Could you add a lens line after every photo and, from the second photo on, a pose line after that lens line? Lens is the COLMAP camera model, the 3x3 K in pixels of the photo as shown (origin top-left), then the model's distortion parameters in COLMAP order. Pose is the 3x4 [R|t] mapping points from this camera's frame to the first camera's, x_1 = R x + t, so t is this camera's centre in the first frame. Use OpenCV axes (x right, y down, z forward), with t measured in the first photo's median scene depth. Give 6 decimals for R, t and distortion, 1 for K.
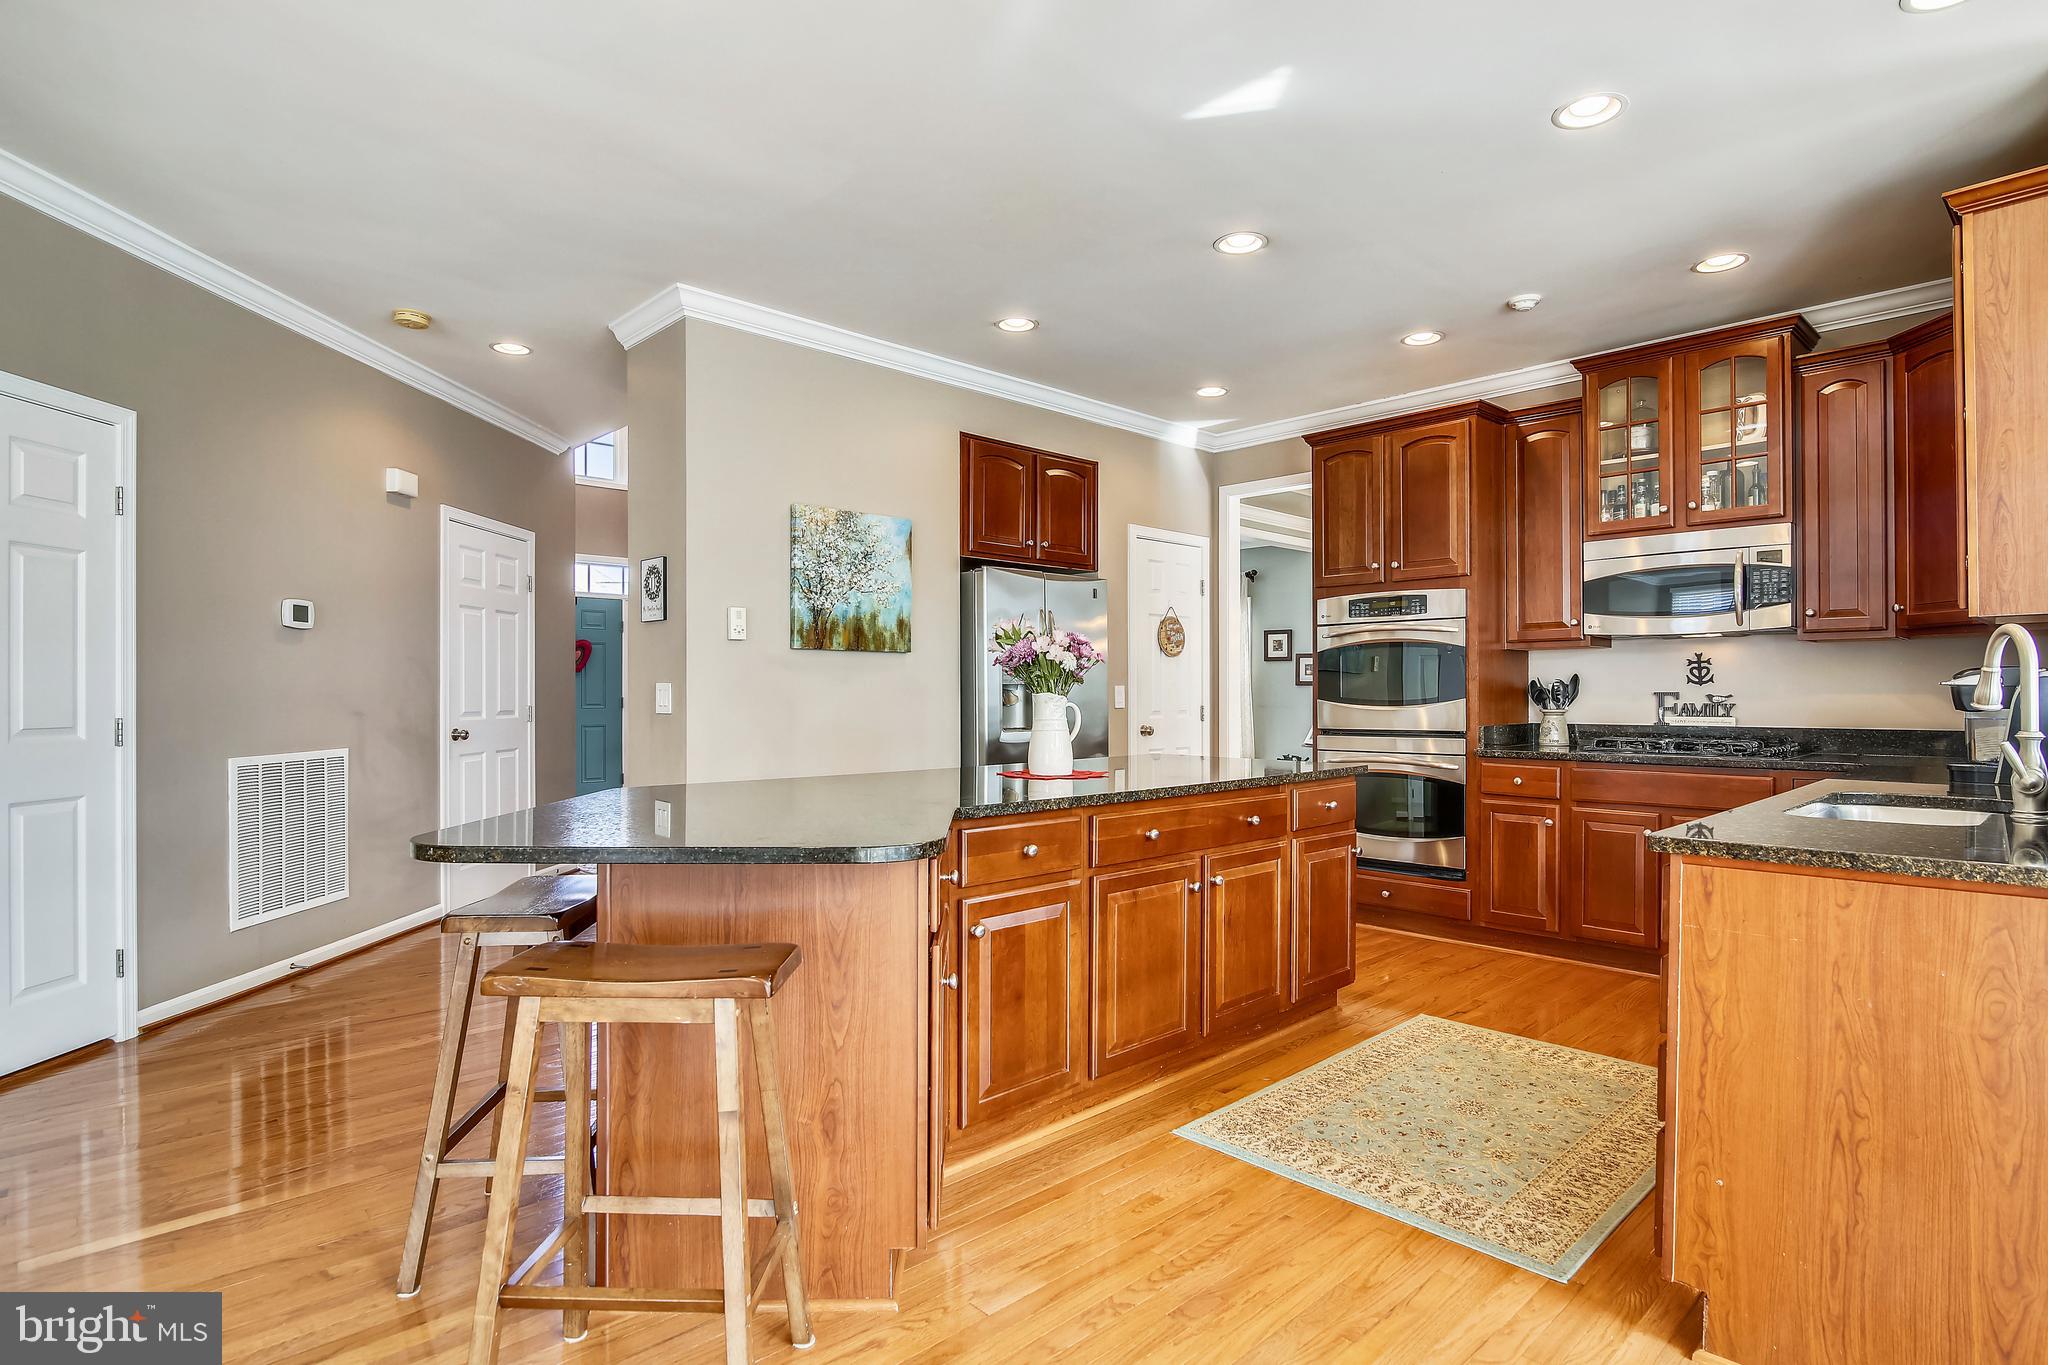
lens RADIAL K [[1049.8, 0, 1024.7], [0, 1049.8, 689.4], [0, 0, 1]] dist [-0.014340, 0.001097]
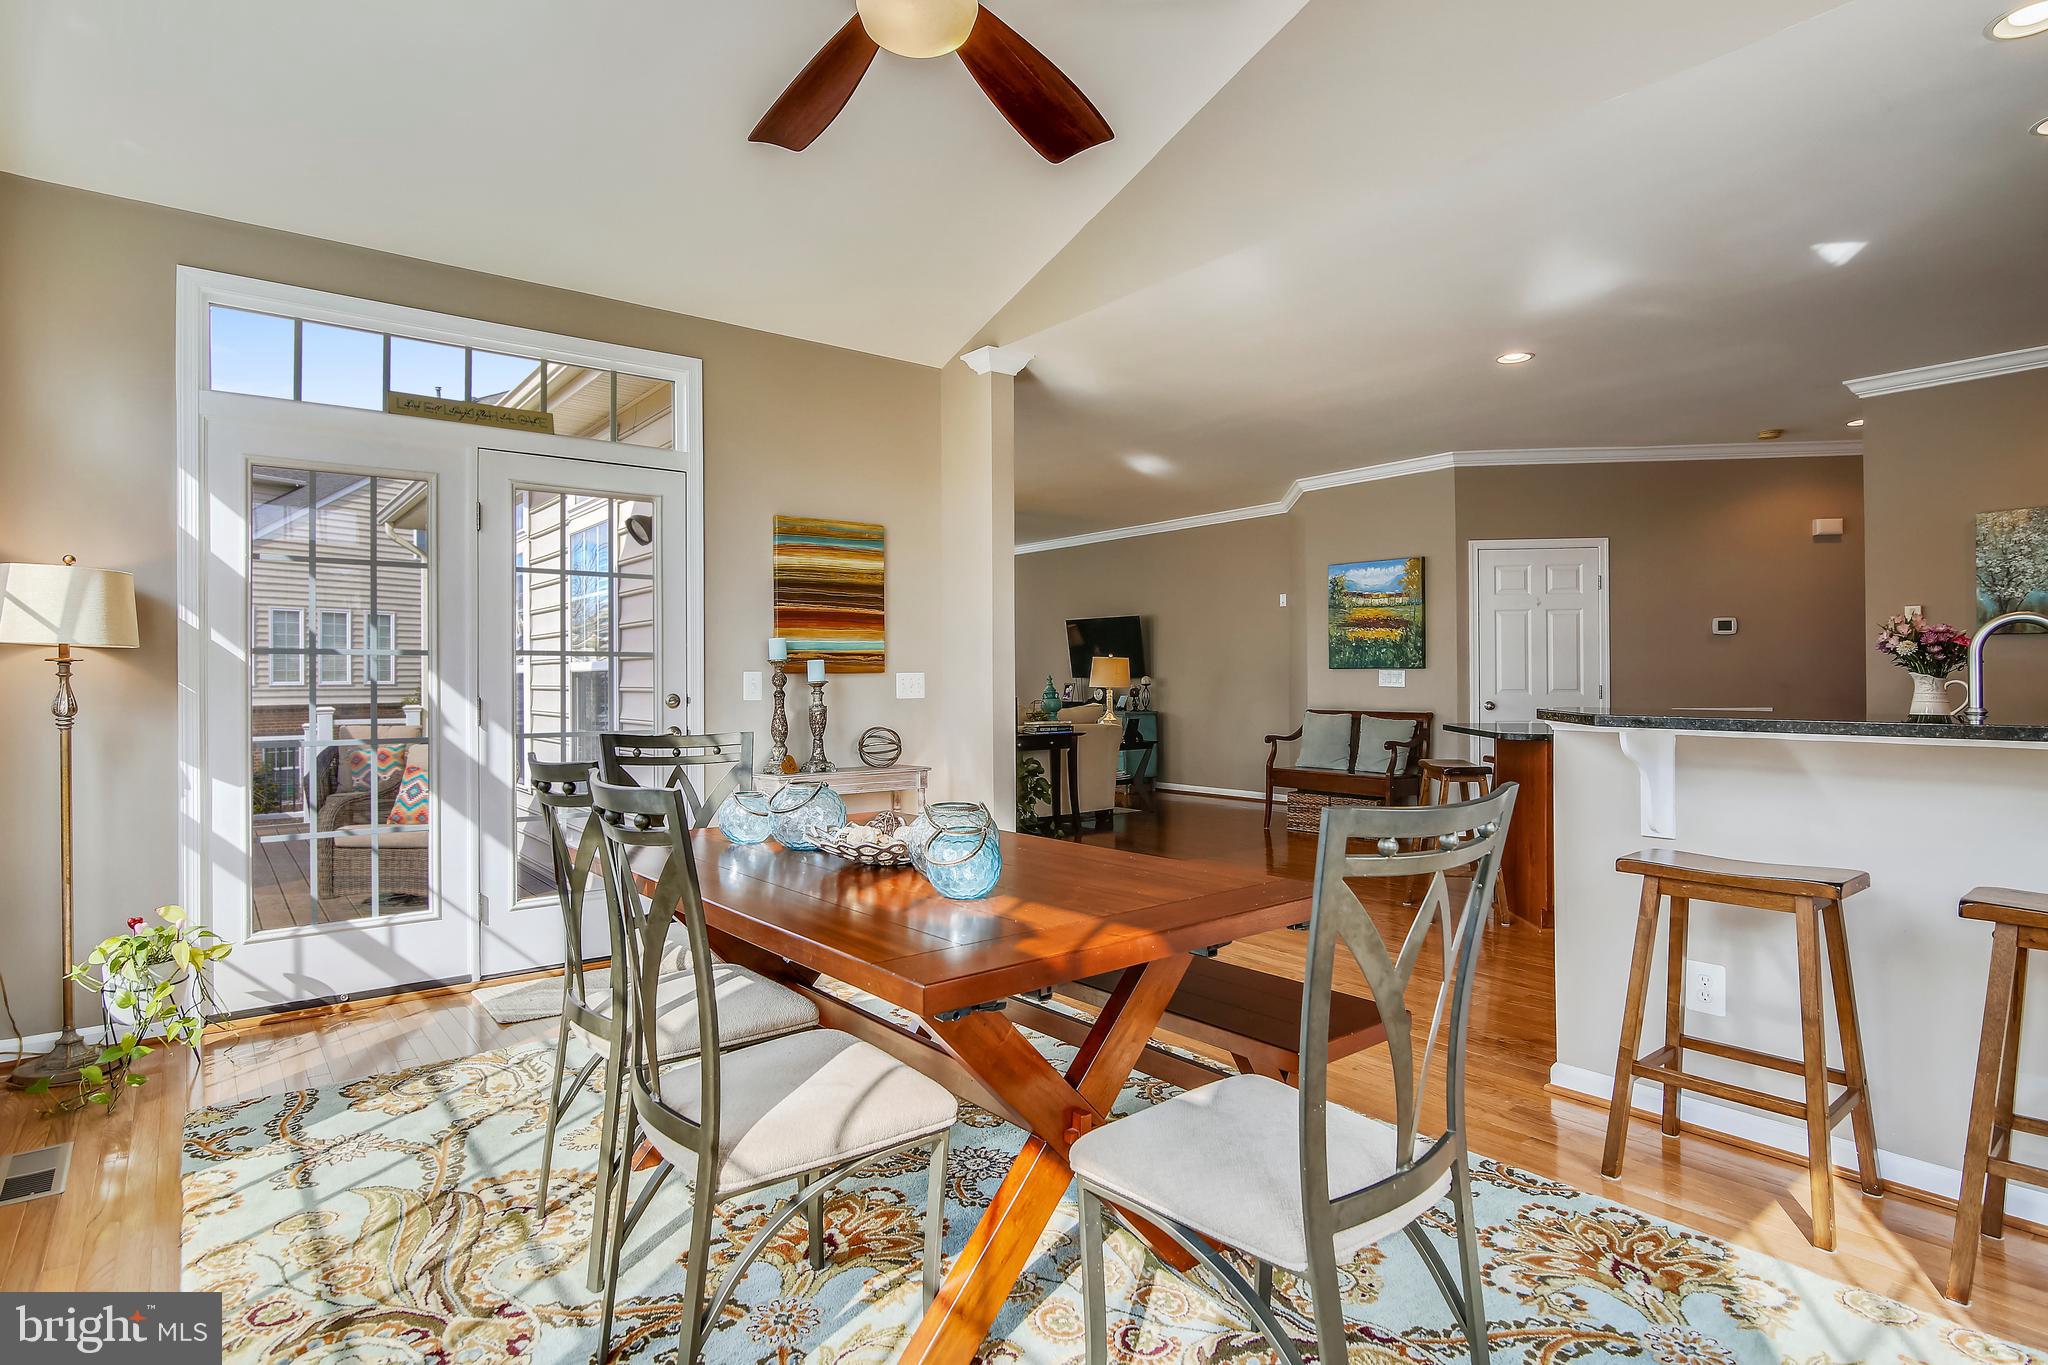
lens RADIAL K [[1049.8, 0, 1024.1], [0, 1049.8, 678.5], [0, 0, 1]] dist [-0.014340, 0.001097]
pose [[-0.074156, 0.000581, -0.997246, 1.049452], [0.009915, 0.999951, -0.000155, 0.001516], [0.997197, -0.009900, -0.074158, -0.004995]]
